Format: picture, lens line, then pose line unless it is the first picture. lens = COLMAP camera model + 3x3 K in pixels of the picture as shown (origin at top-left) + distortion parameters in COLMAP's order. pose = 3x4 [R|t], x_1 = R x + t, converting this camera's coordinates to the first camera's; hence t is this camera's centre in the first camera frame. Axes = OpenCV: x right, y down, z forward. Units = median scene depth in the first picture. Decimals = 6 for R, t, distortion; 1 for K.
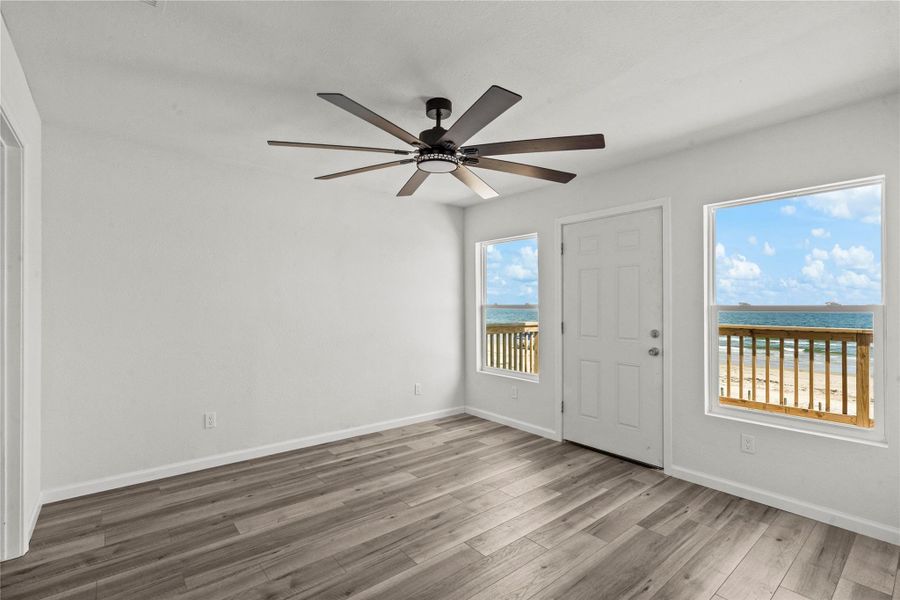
lens RADIAL K [[411.3, 0, 442.7], [0, 411.3, 307.4], [0, 0, 1]] dist [-0.001559, -0.000517]
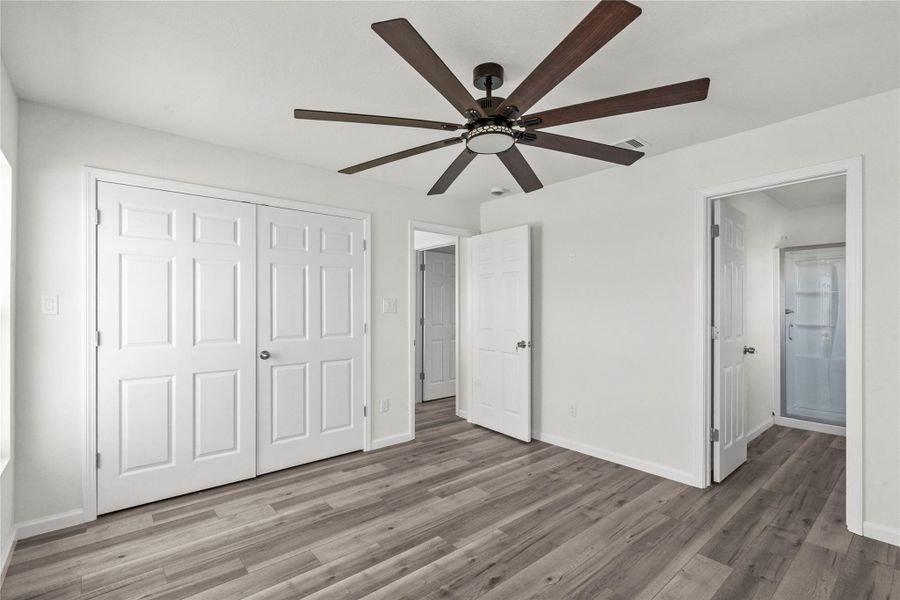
lens RADIAL K [[411.3, 0, 442.7], [0, 411.3, 307.4], [0, 0, 1]] dist [-0.001559, -0.000517]
pose [[-0.999885, -0.002360, -0.014947, 0.074482], [-0.002290, 0.999986, -0.004729, -0.000336], [0.014958, -0.004694, -0.999877, 1.423832]]
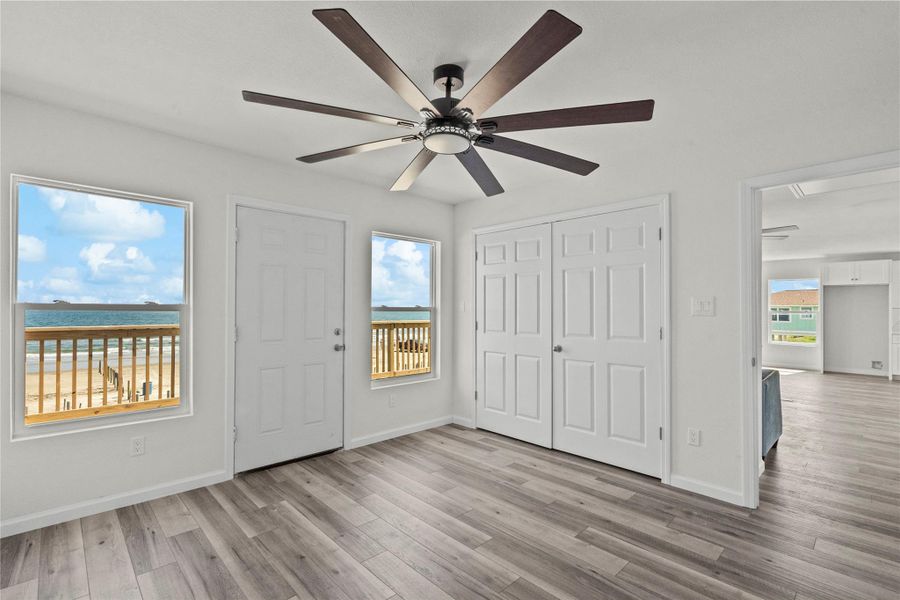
lens RADIAL K [[411.3, 0, 442.7], [0, 411.3, 307.4], [0, 0, 1]] dist [-0.001559, -0.000517]
pose [[-0.073001, -0.001310, 0.997331, -0.661682], [-0.003810, 0.999992, 0.001035, -0.005499], [-0.997325, -0.003725, -0.073006, 0.823282]]
